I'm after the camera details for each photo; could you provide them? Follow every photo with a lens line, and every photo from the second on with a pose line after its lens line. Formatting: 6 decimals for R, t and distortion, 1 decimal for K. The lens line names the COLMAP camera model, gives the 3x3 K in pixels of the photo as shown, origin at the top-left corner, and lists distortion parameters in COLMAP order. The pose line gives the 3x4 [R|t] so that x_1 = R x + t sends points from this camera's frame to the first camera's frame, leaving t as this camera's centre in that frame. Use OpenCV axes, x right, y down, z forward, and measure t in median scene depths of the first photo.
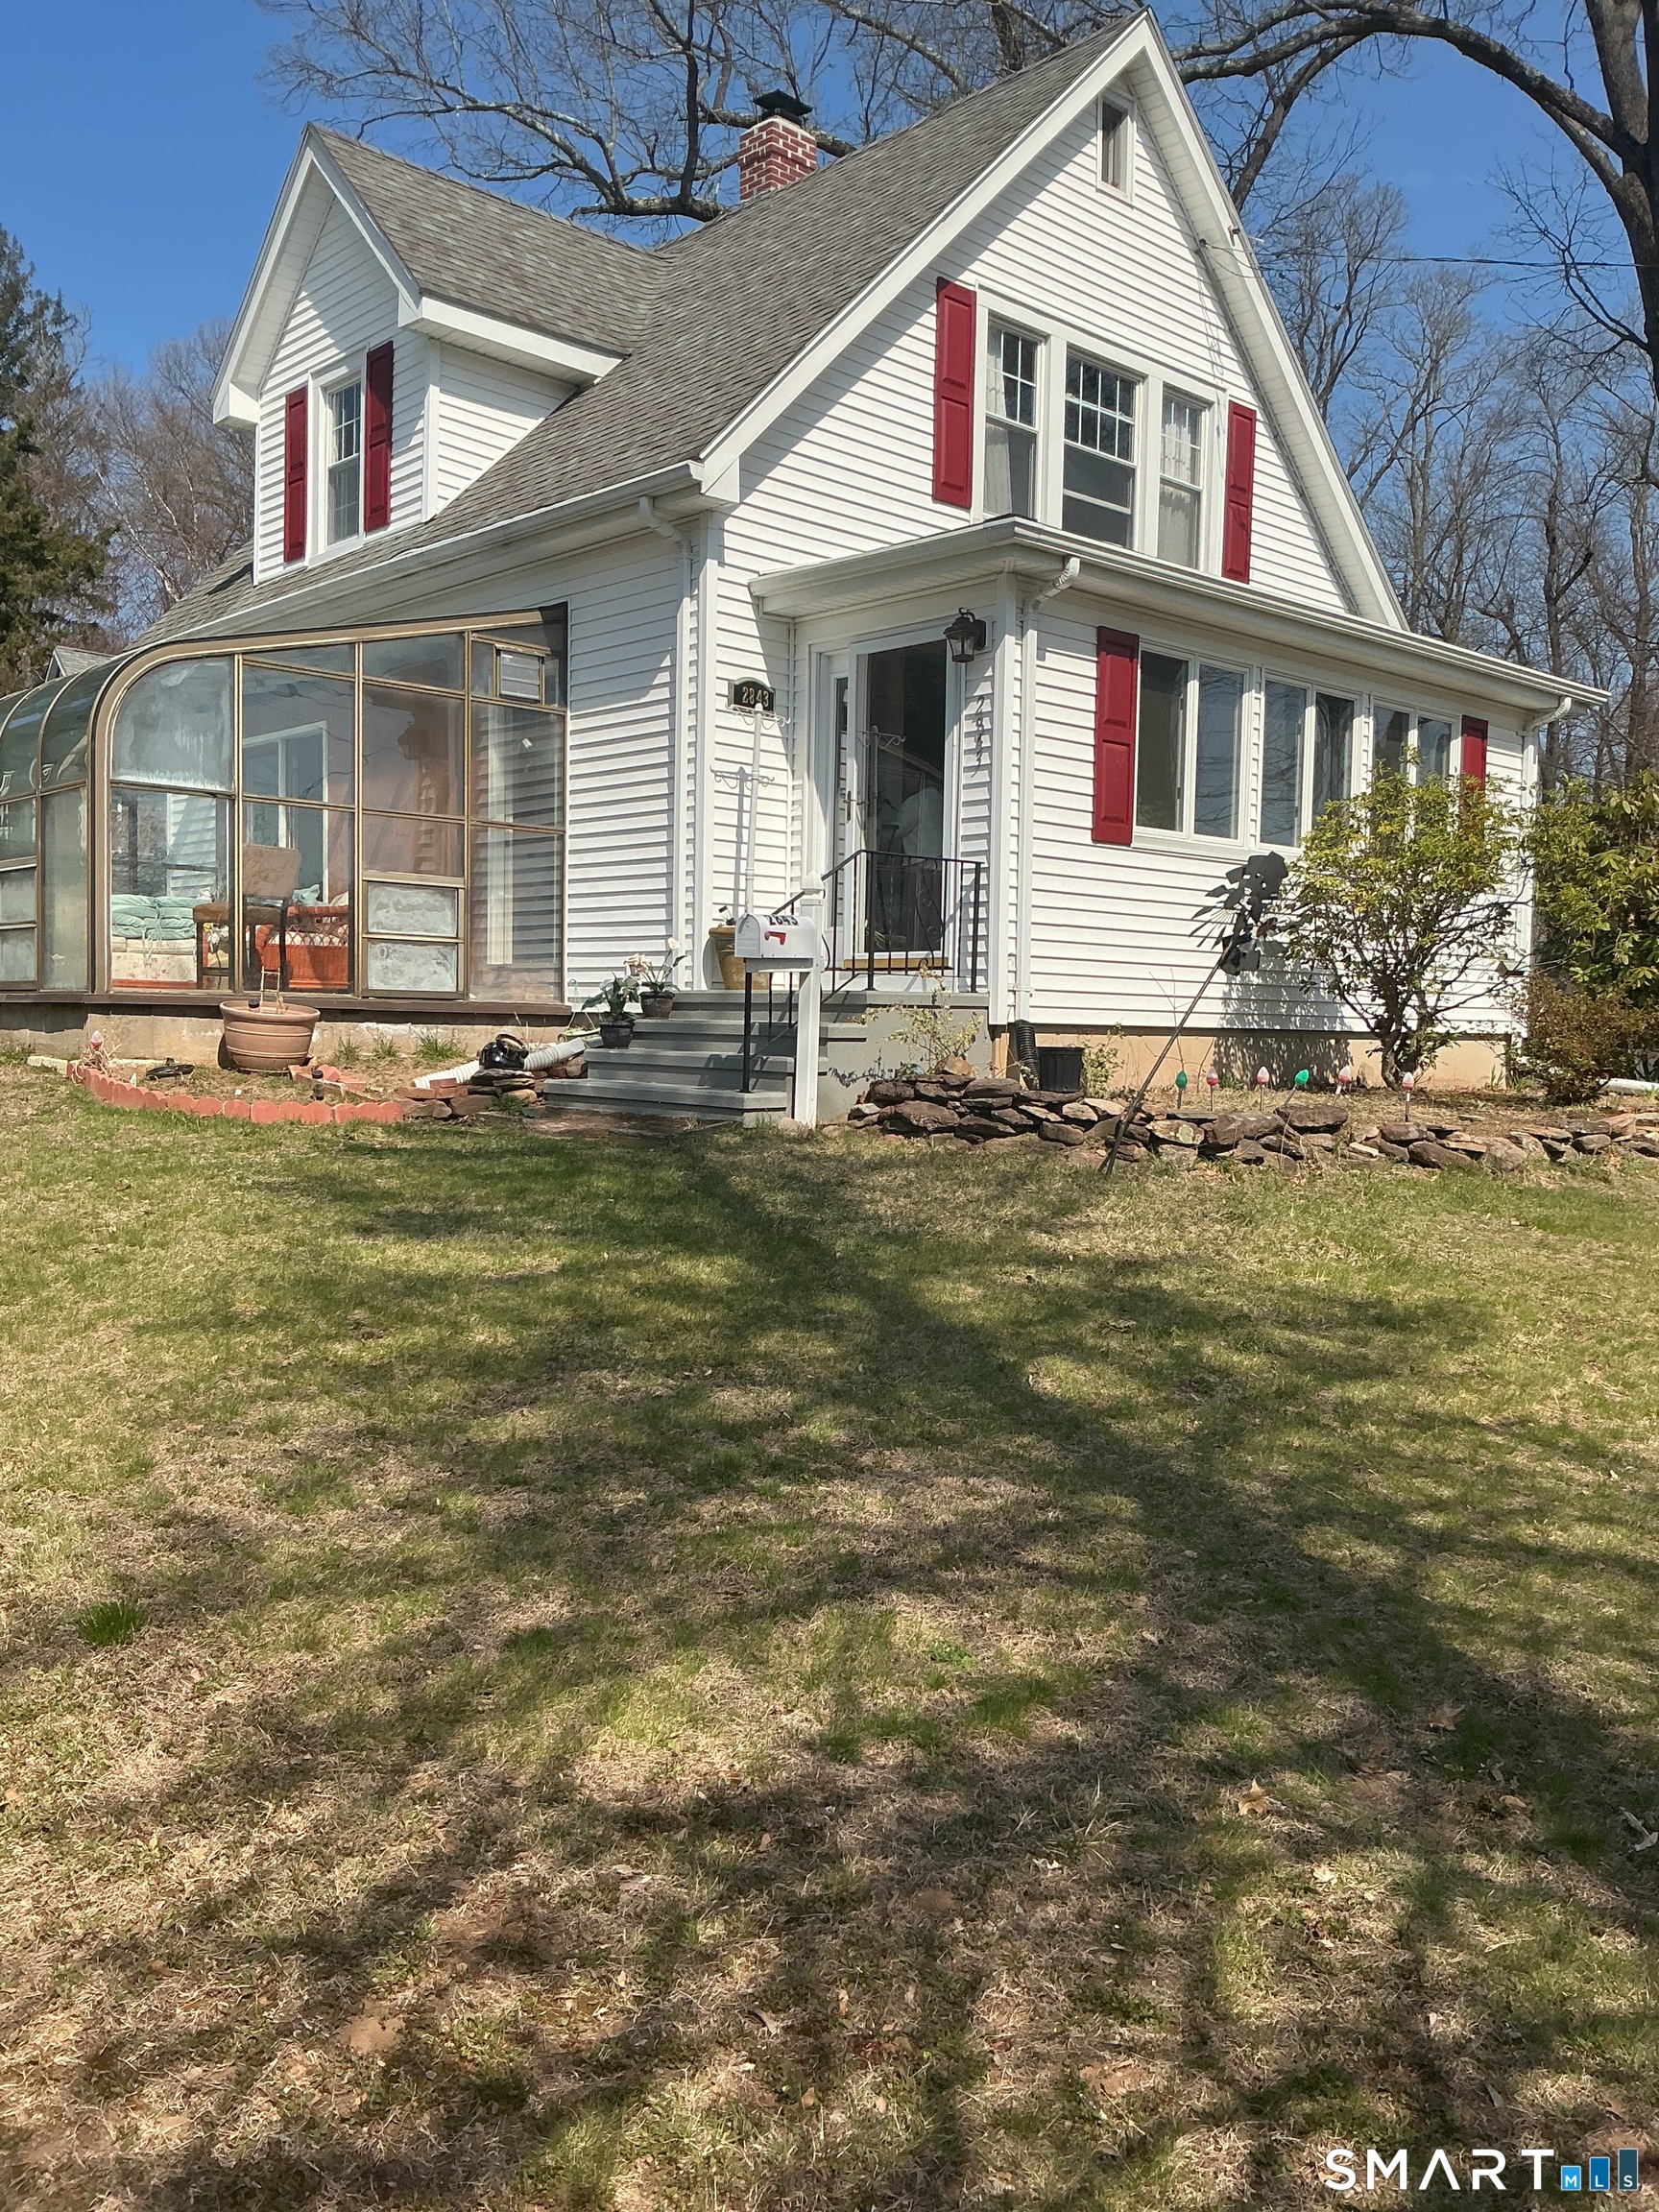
lens RADIAL K [[1864.5, 0, 833.5], [0, 1864.5, 1092.5], [0, 0, 1]] dist [0.069512, -0.090525]
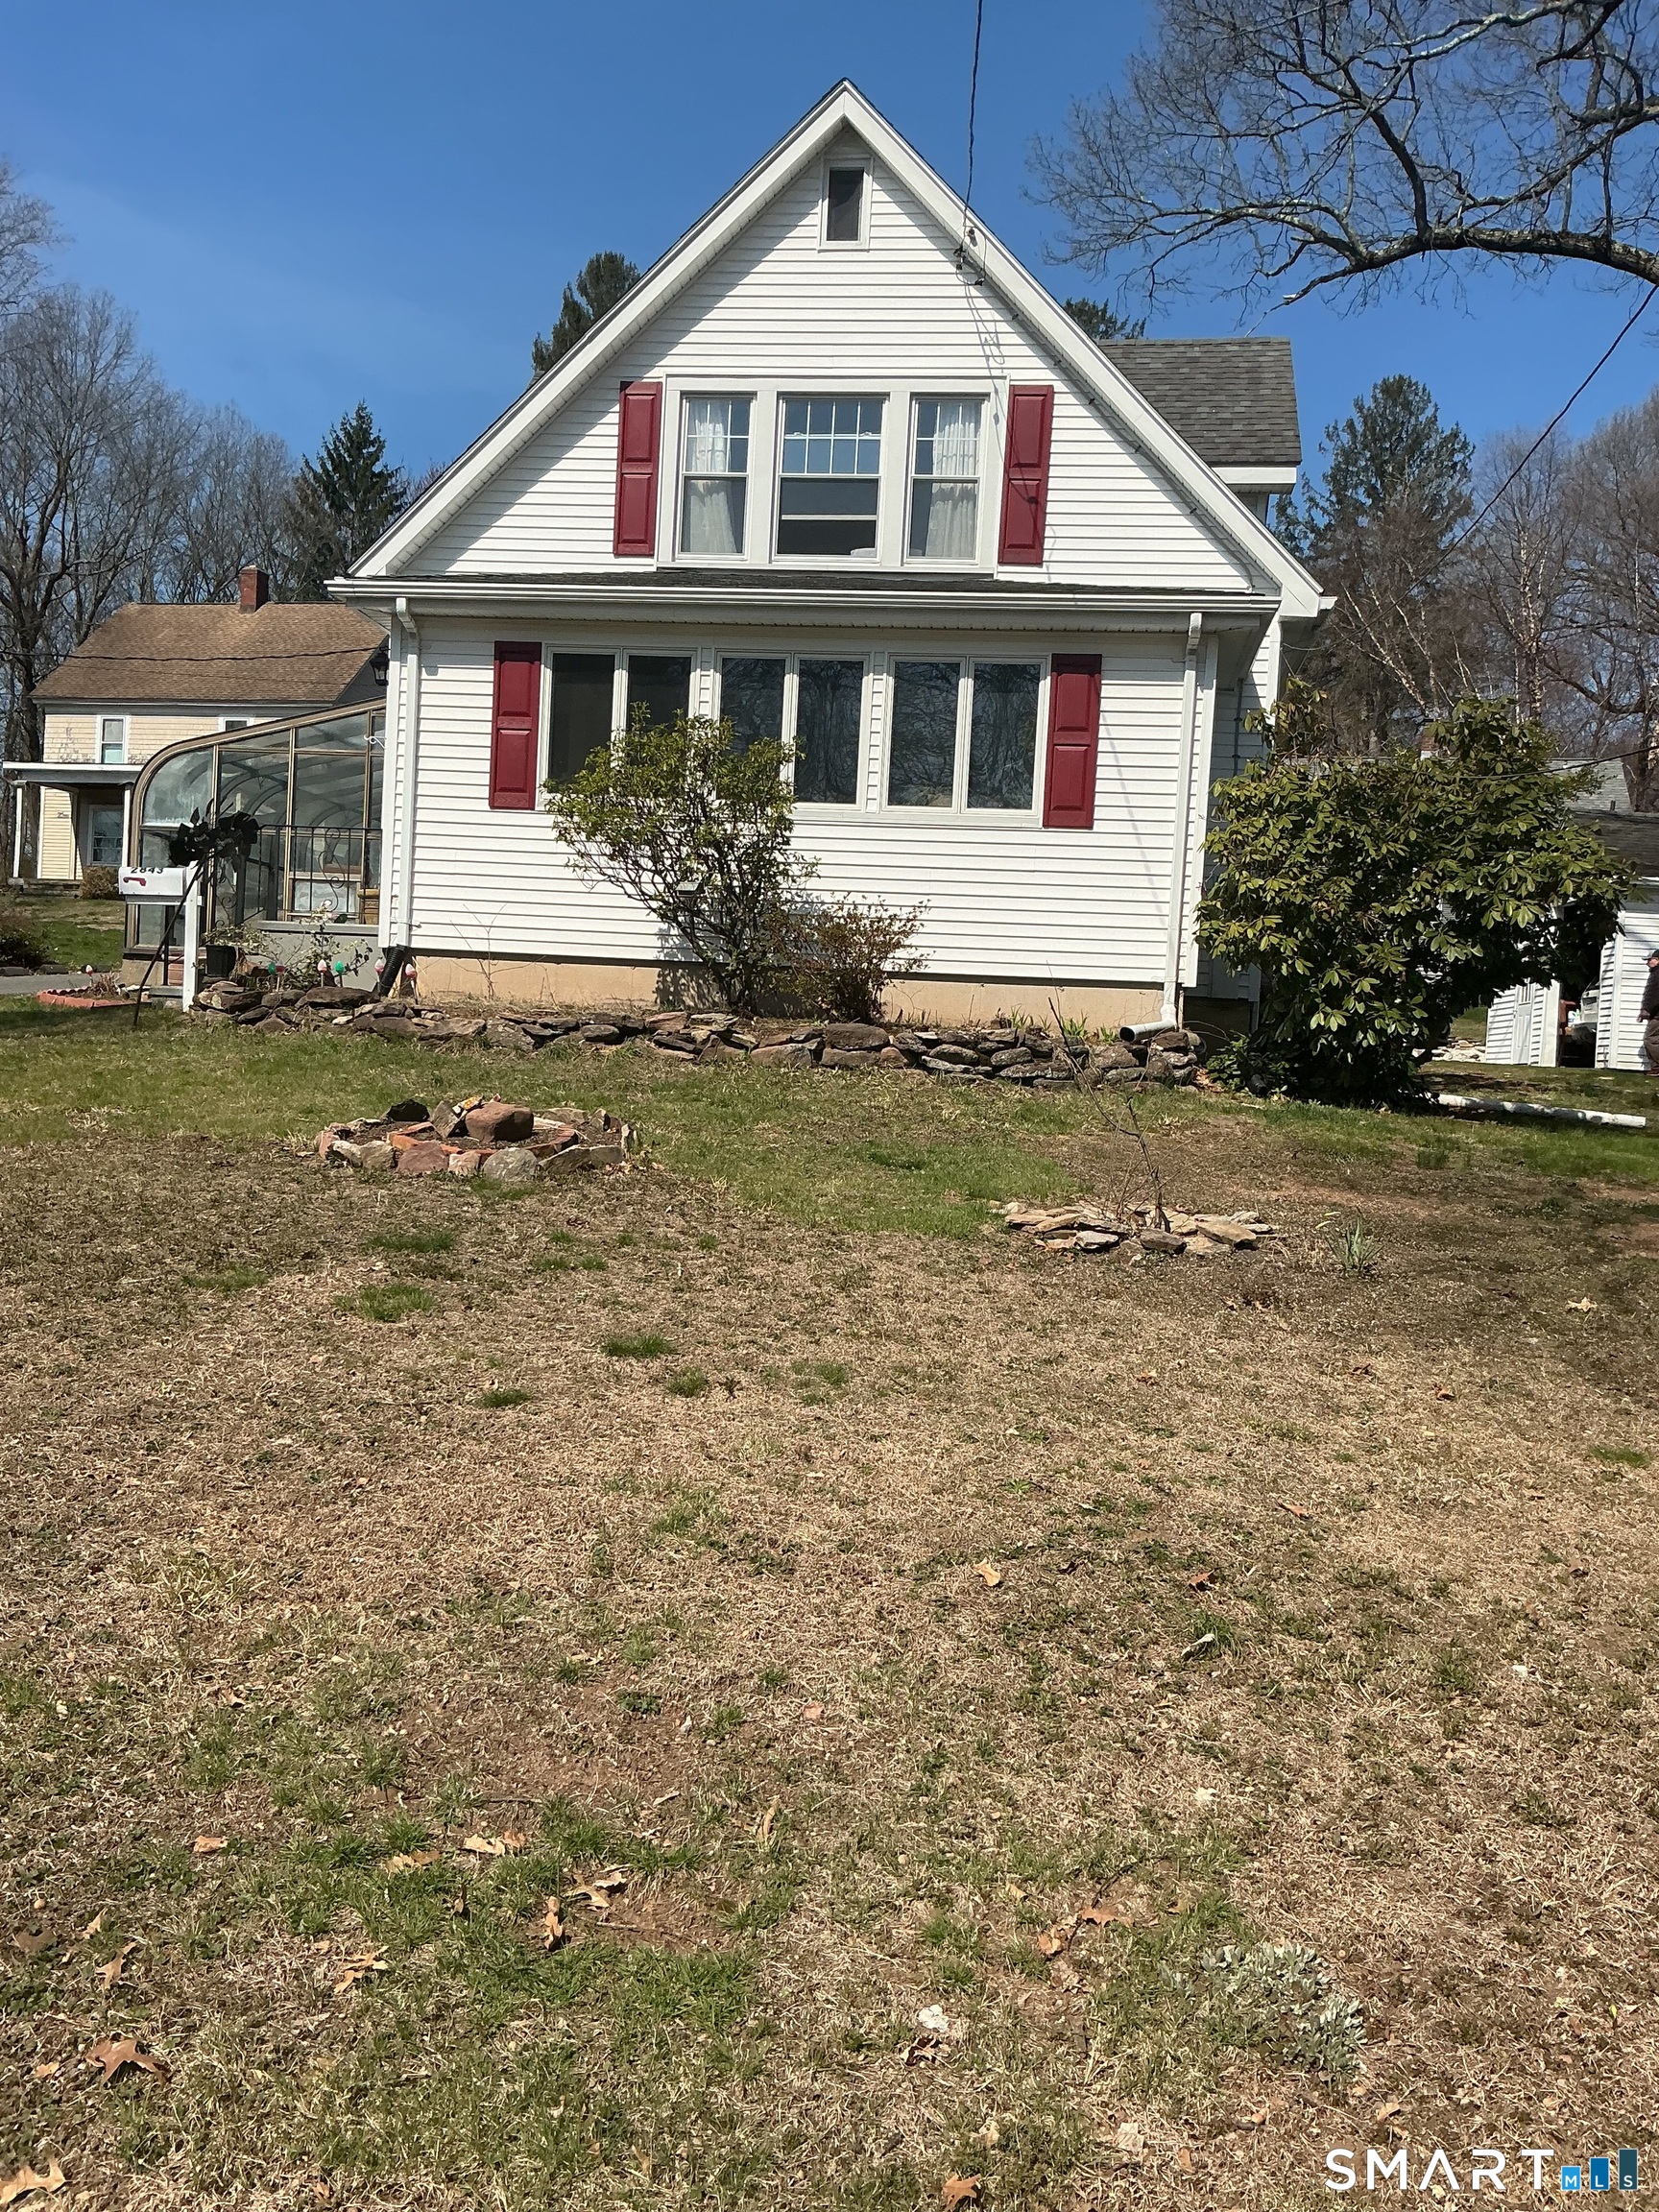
lens RADIAL K [[1864.5, 0, 834.9], [0, 1864.5, 1118.8], [0, 0, 1]] dist [0.069512, -0.090525]
pose [[0.620017, 0.033186, -0.783886, 1.077621], [-0.071729, 0.997319, -0.014512, 0.066334], [0.781303, 0.065225, 0.620735, 0.332449]]
